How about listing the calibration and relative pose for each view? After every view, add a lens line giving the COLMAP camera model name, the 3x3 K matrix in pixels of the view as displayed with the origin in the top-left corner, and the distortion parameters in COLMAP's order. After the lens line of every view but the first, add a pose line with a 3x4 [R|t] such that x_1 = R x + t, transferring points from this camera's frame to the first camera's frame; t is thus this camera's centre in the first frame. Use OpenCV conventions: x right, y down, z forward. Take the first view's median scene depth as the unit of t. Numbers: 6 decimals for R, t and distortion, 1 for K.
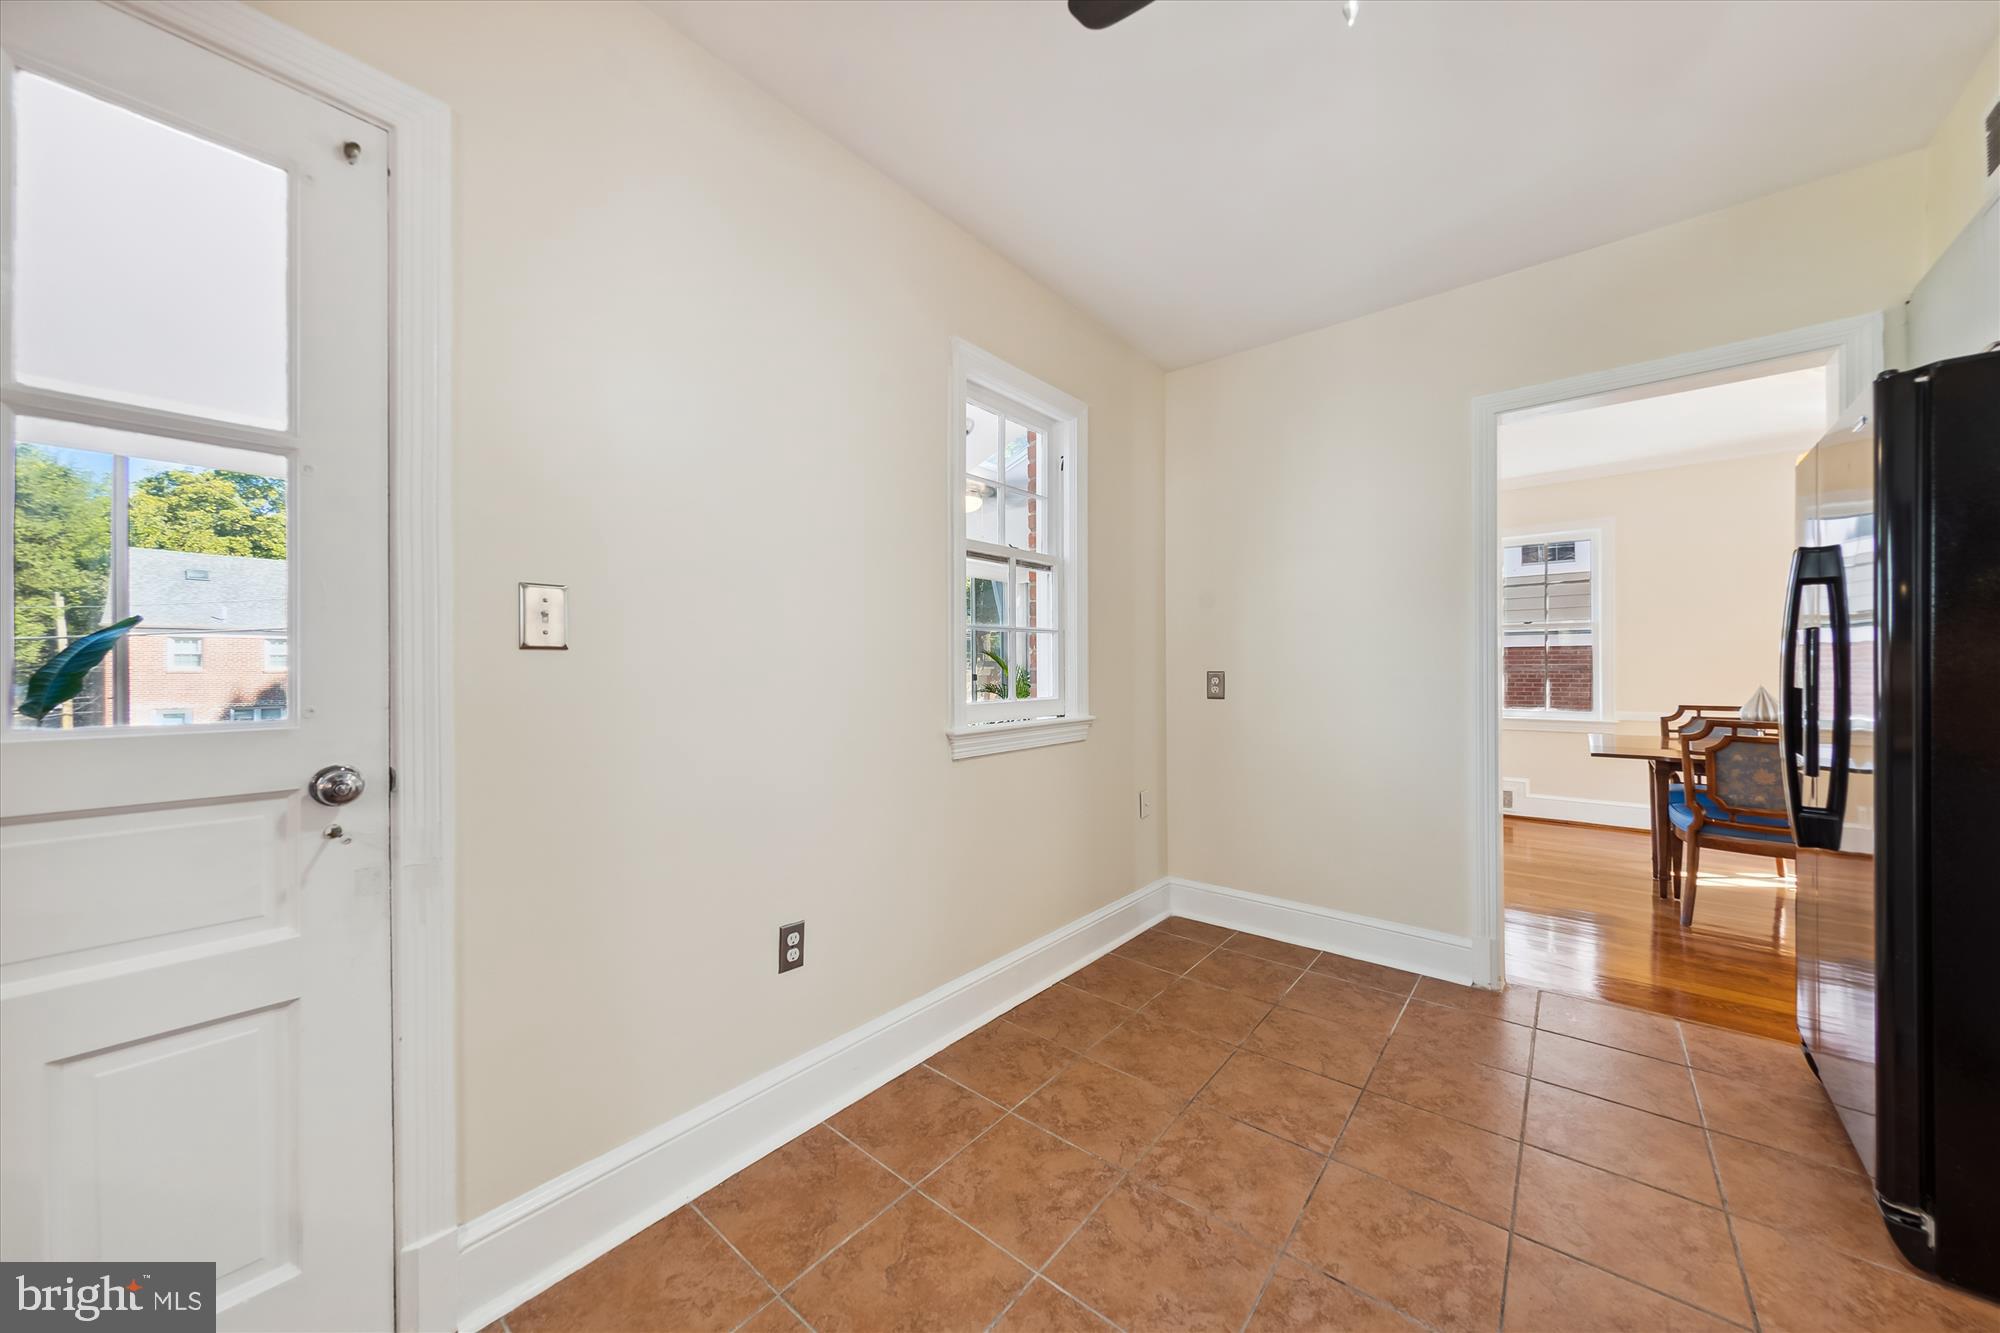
lens RADIAL K [[691.3, 0, 998.4], [0, 691.3, 665.6], [0, 0, 1]] dist [0.003198, 0.000092]
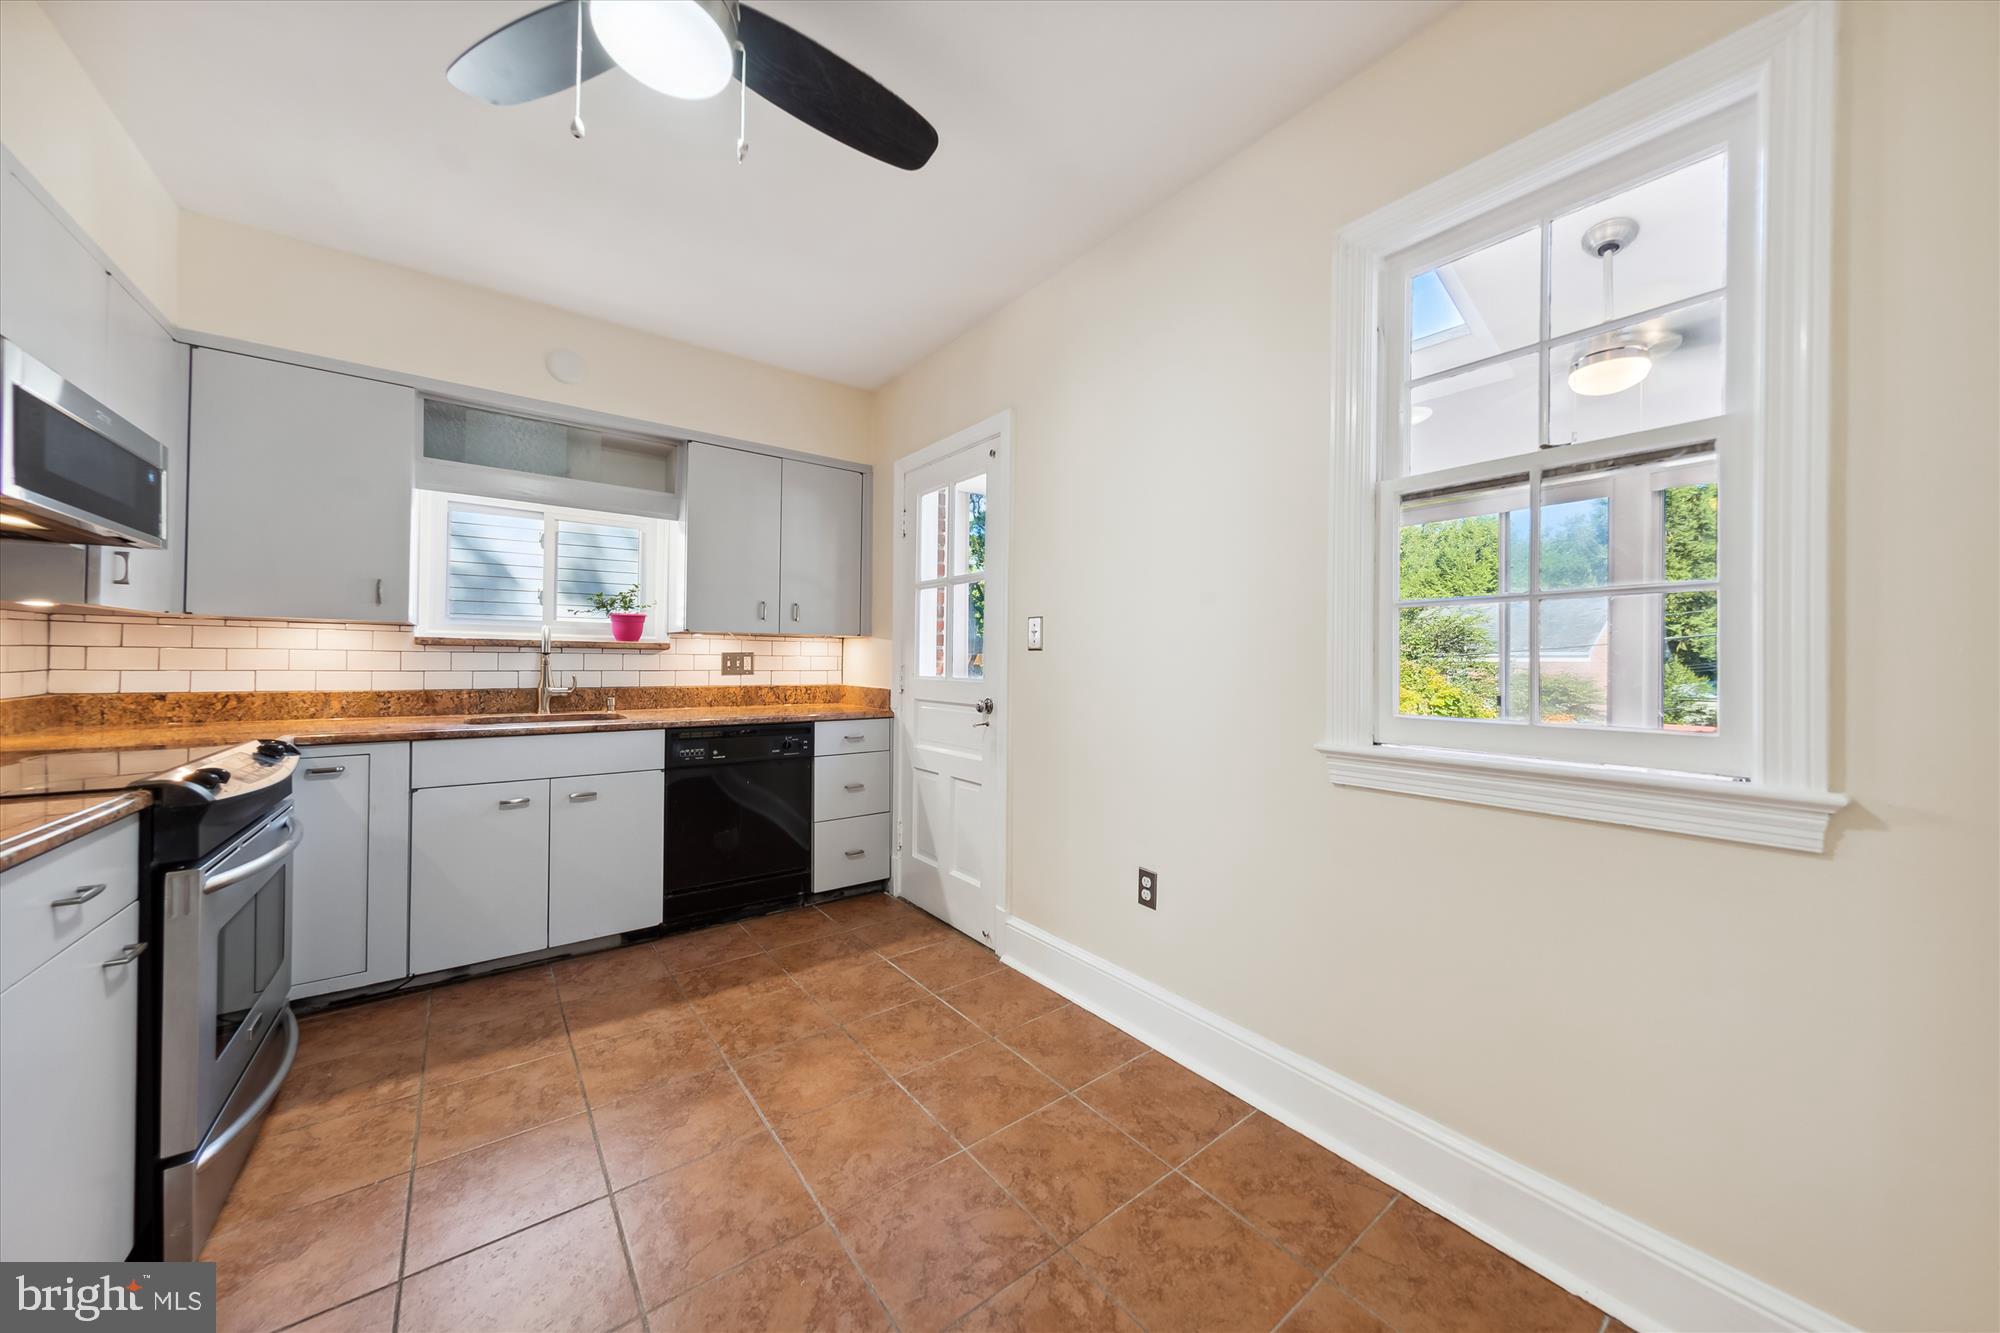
lens RADIAL K [[691.3, 0, 1007.5], [0, 691.3, 651.6], [0, 0, 1]] dist [0.003198, 0.000092]
pose [[-0.207092, -0.009752, -0.978273, 0.828415], [-0.004728, 0.999949, -0.008967, -0.000791], [0.978310, 0.002768, -0.207127, 0.873194]]
